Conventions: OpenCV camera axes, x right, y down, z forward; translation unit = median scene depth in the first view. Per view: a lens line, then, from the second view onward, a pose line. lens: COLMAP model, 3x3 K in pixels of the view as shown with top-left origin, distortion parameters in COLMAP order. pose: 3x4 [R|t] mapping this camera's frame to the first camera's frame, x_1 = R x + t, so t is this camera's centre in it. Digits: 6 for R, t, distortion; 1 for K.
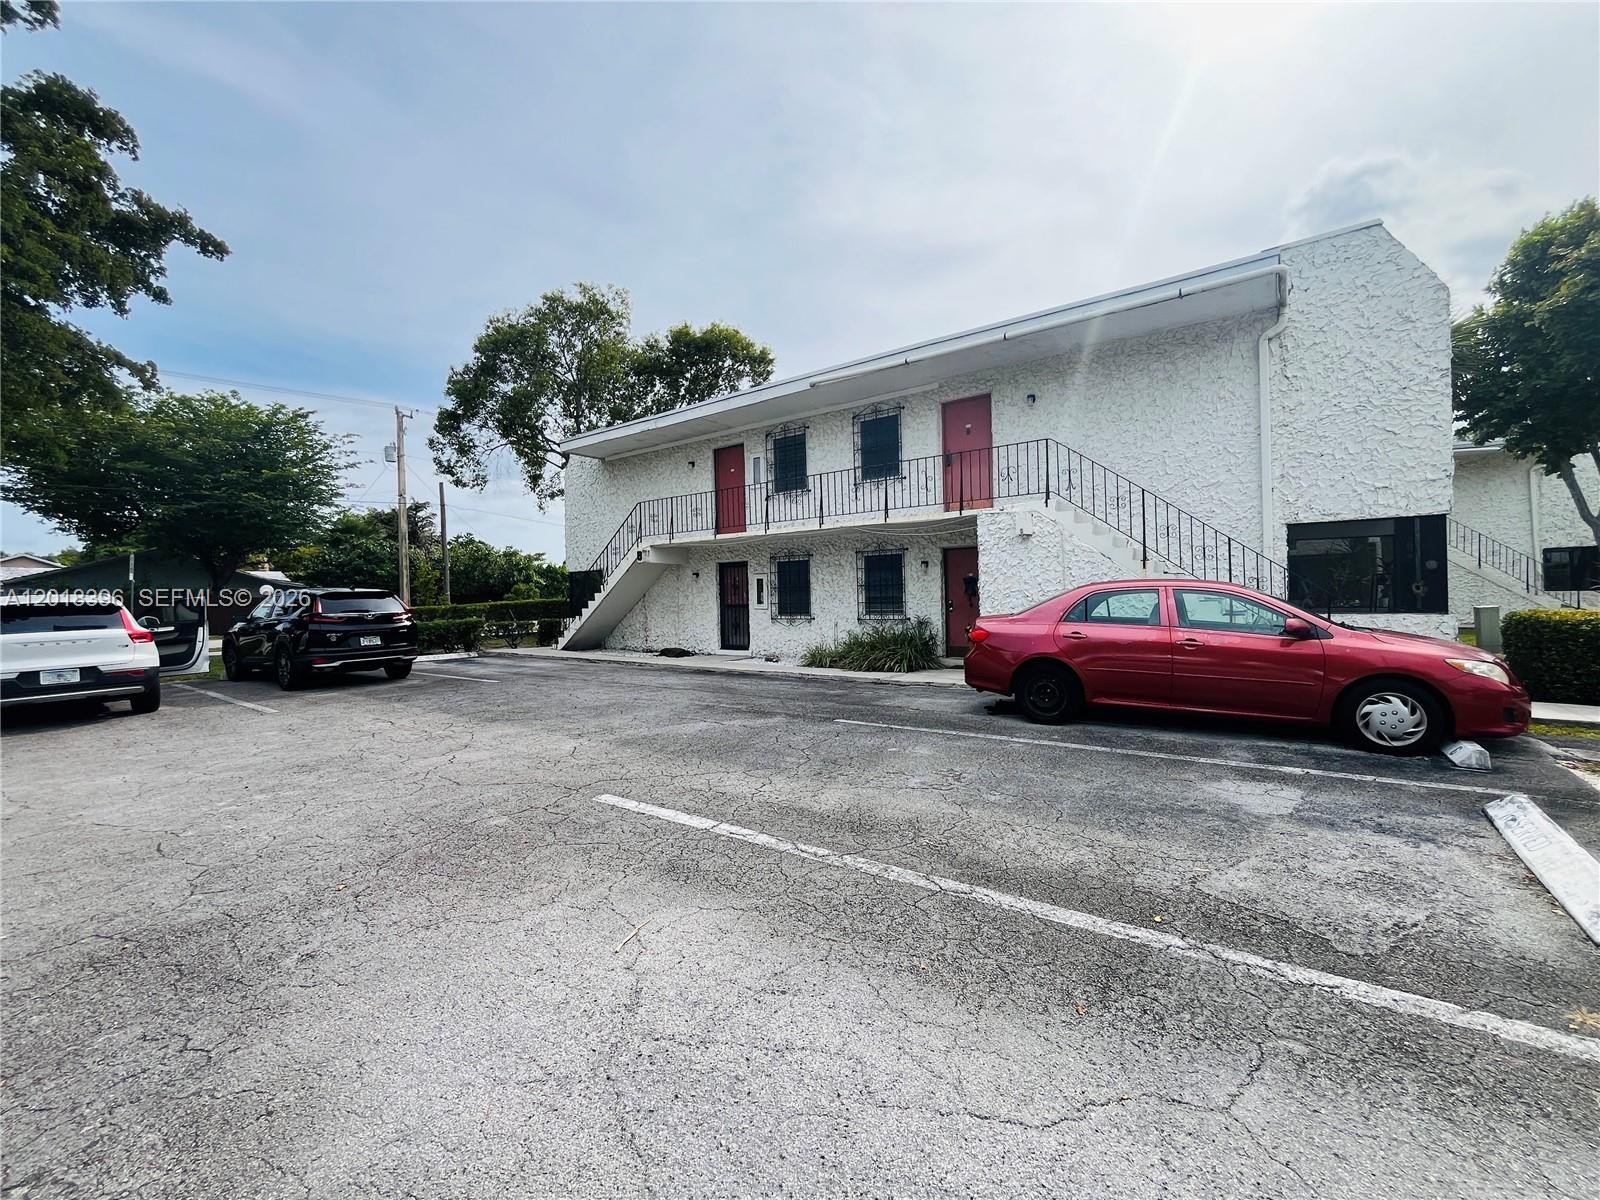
lens RADIAL K [[653.6, 0, 798.4], [0, 653.6, 597.5], [0, 0, 1]] dist [-0.000591, -0.001289]
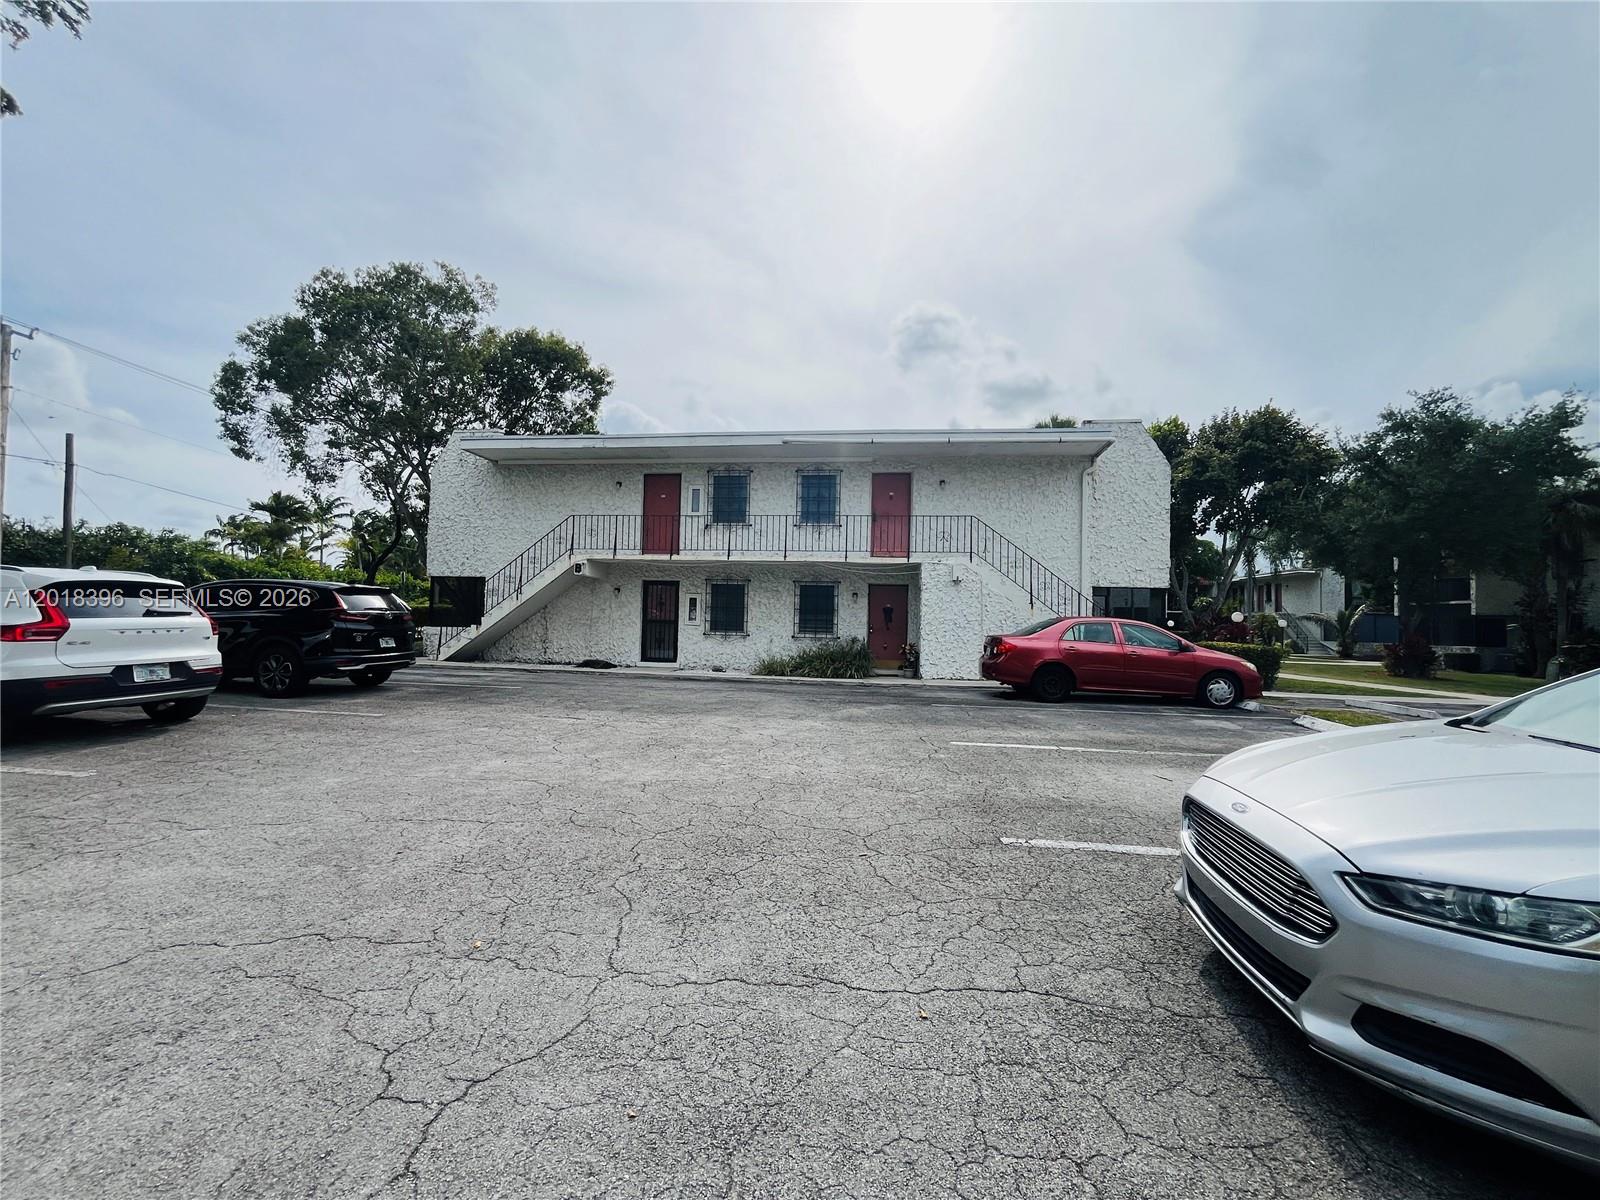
lens RADIAL K [[653.6, 0, 796.0], [0, 653.6, 601.4], [0, 0, 1]] dist [-0.000591, -0.001289]
pose [[0.875014, 0.058240, 0.480582, -0.473030], [-0.042909, 0.998160, -0.042837, 0.018704], [-0.482193, 0.016862, 0.875903, -0.059049]]
